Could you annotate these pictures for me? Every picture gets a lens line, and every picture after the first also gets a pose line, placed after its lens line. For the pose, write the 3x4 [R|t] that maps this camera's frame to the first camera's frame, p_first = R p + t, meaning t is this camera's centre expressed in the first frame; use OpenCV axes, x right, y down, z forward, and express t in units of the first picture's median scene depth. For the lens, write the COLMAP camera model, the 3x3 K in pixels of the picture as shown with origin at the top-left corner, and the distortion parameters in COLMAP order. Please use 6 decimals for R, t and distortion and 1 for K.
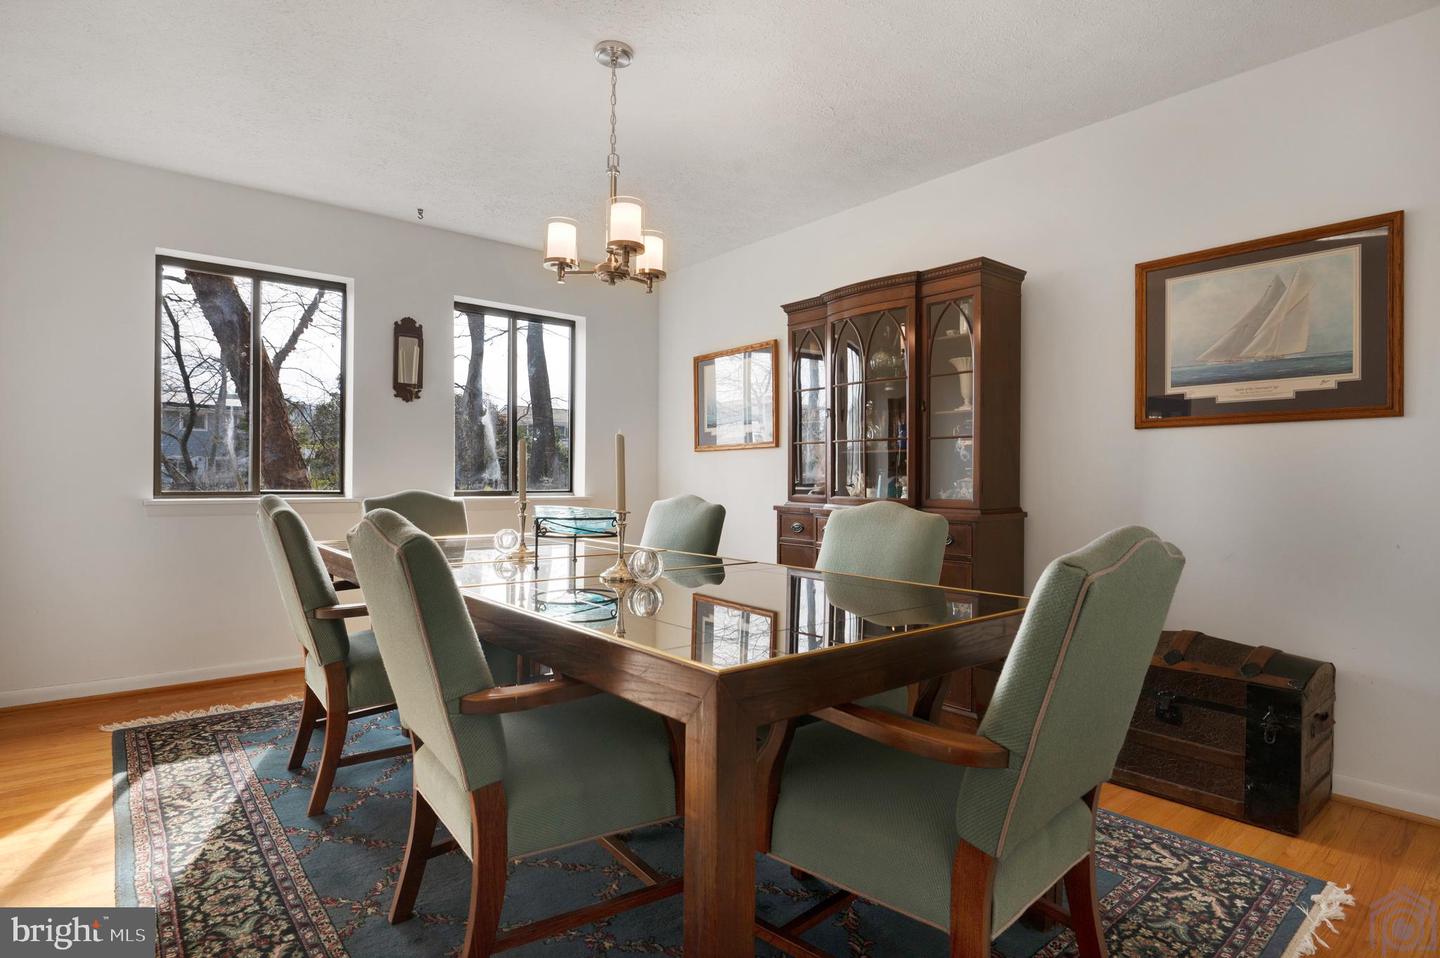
lens RADIAL K [[743.2, 0, 733.7], [0, 743.2, 485.3], [0, 0, 1]] dist [-0.008911, -0.007756]
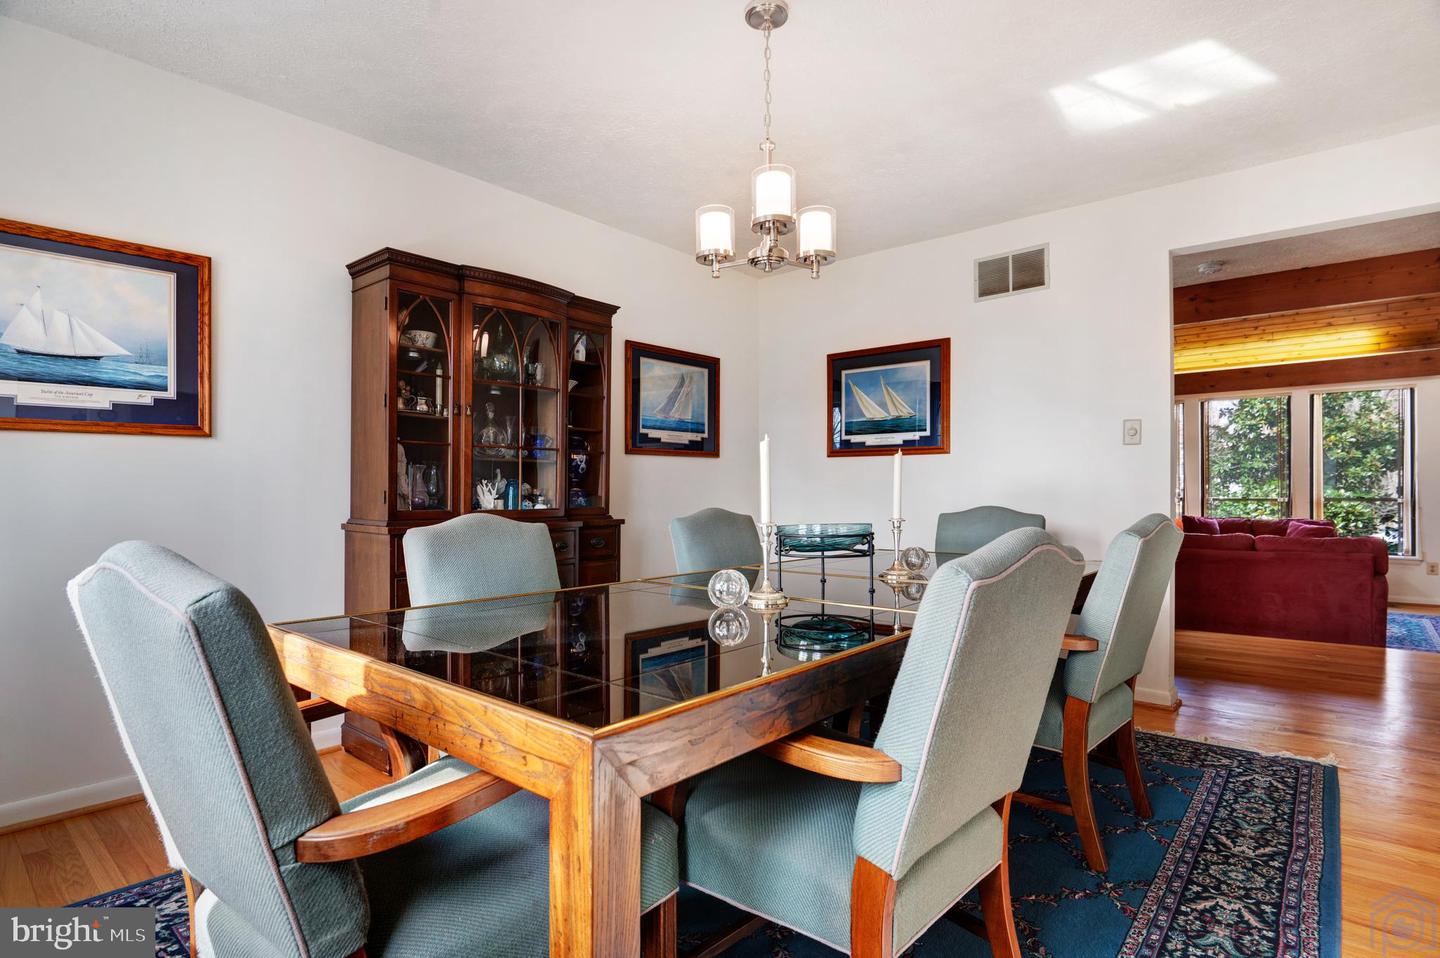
lens RADIAL K [[743.2, 0, 732.1], [0, 743.2, 475.4], [0, 0, 1]] dist [-0.008911, -0.007756]
pose [[-0.176827, 0.017674, 0.984083, -1.463115], [0.017760, 0.999733, -0.014764, -0.018604], [-0.984082, 0.014866, -0.177093, 1.719419]]
